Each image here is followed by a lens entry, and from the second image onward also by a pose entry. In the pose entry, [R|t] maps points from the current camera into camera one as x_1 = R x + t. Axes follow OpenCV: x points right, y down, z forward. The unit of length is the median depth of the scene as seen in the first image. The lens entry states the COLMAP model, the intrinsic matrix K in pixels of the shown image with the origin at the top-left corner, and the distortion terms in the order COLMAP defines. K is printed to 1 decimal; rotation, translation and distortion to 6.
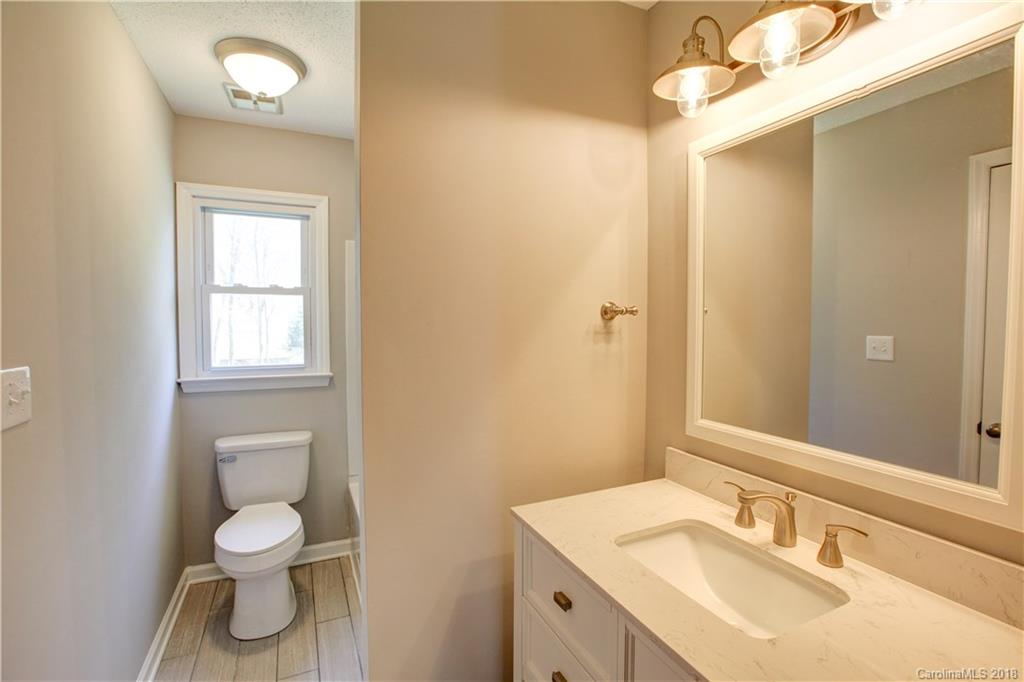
lens RADIAL K [[466.5, 0, 516.4], [0, 466.5, 342.0], [0, 0, 1]] dist [-0.051929, 0.018590]
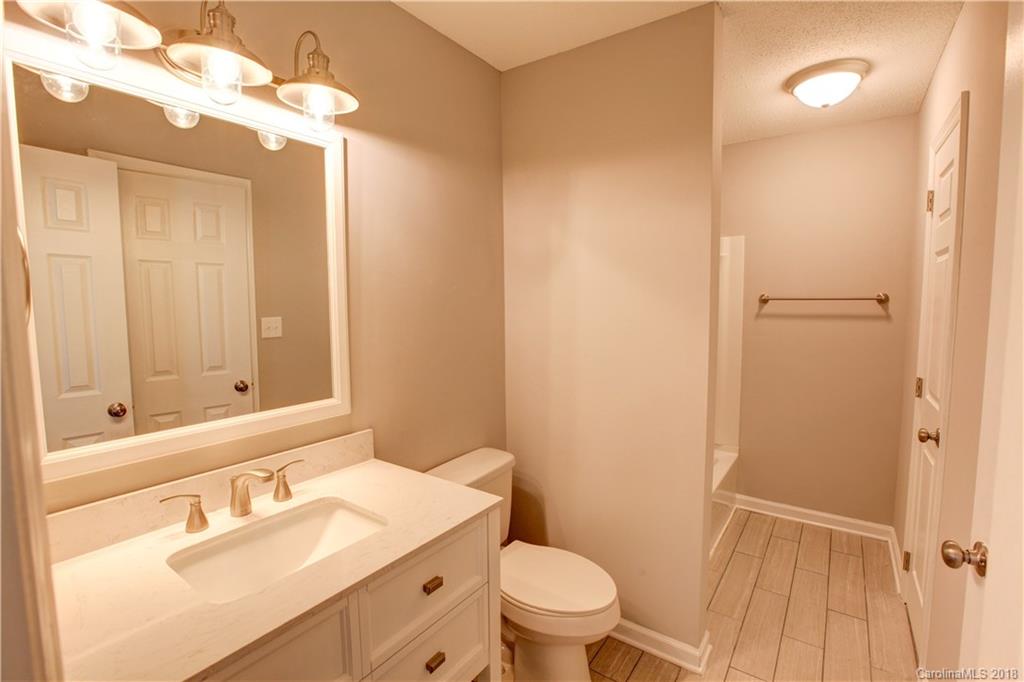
lens RADIAL K [[466.5, 0, 516.4], [0, 466.5, 342.0], [0, 0, 1]] dist [-0.051929, 0.018590]
pose [[-0.498979, -0.085323, 0.862404, -0.671867], [0.051560, 0.990456, 0.127824, -0.071569], [-0.865079, 0.108248, -0.489817, 0.961402]]
